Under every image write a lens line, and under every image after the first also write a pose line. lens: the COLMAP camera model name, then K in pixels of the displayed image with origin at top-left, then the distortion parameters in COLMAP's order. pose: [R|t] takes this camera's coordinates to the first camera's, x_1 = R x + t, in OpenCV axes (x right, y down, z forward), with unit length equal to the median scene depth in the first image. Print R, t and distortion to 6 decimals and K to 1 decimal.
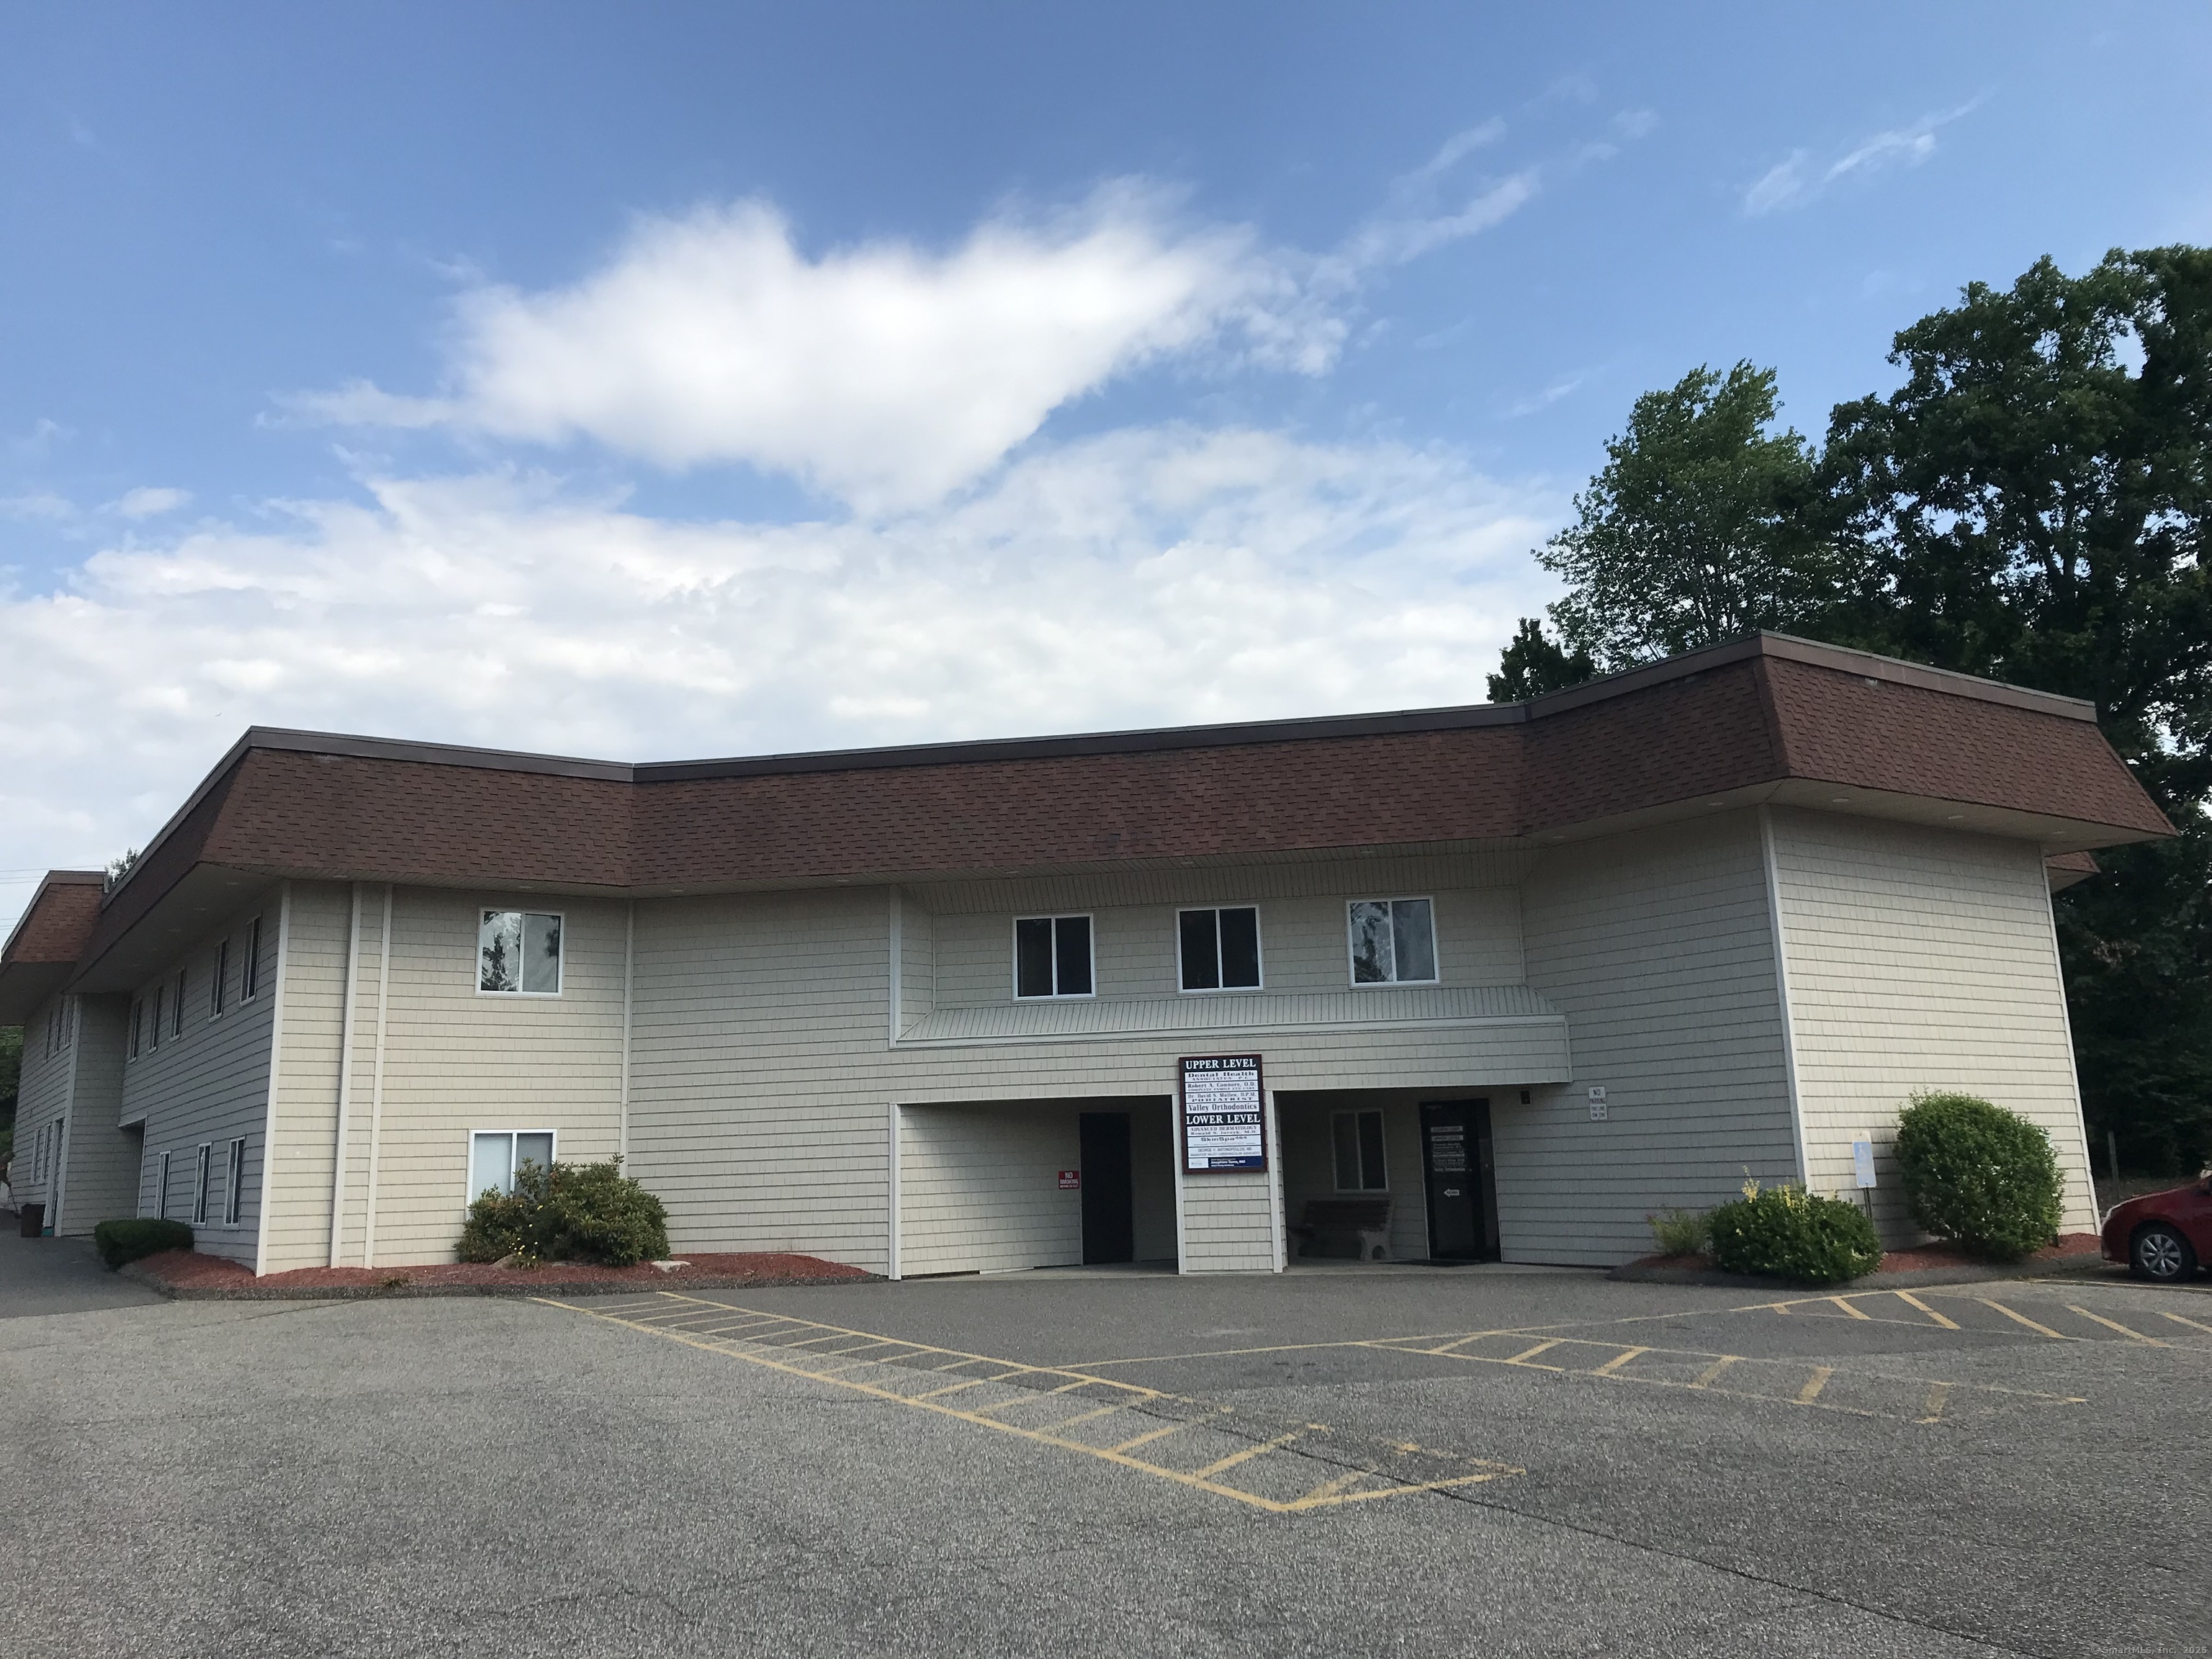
lens RADIAL K [[1809.3, 0, 1110.2], [0, 1809.3, 833.9], [0, 0, 1]] dist [0.078410, -0.037353]
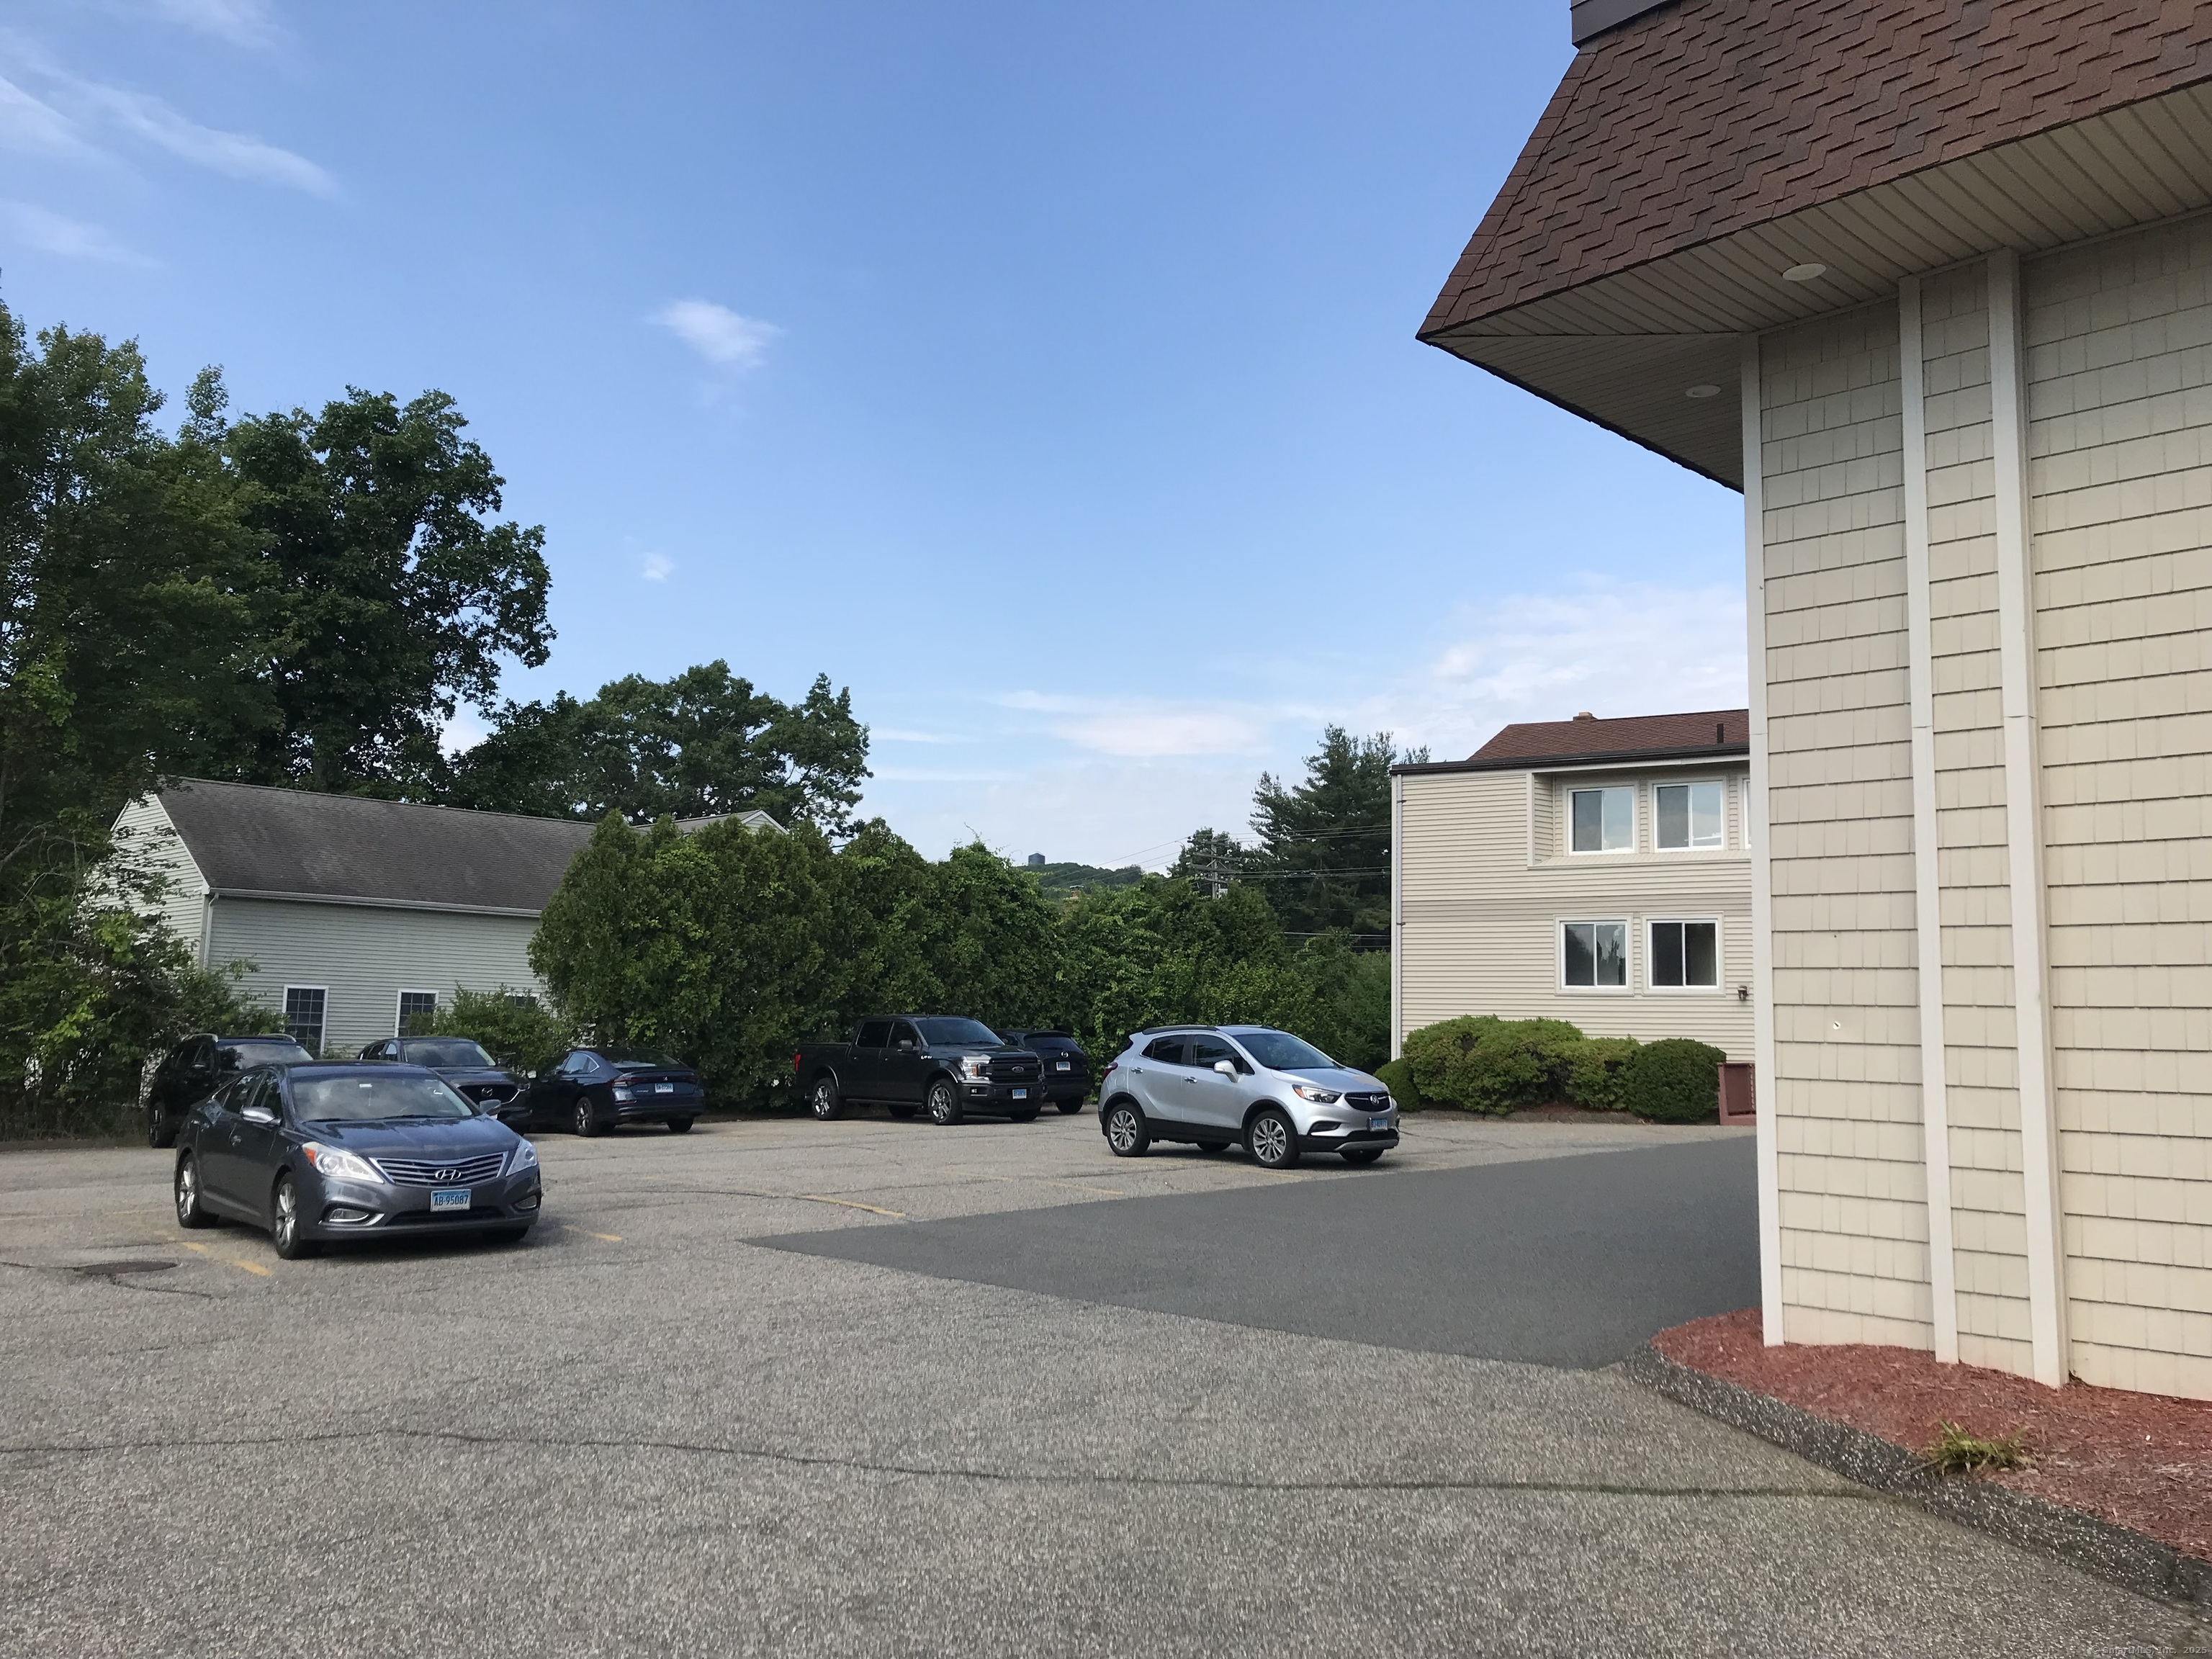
lens RADIAL K [[1809.3, 0, 1107.5], [0, 1809.3, 813.5], [0, 0, 1]] dist [0.078410, -0.037353]
pose [[0.174026, -0.104242, -0.979208, -0.056535], [0.153558, 0.985090, -0.077578, 0.077009], [0.972695, -0.136864, 0.187439, 0.445062]]
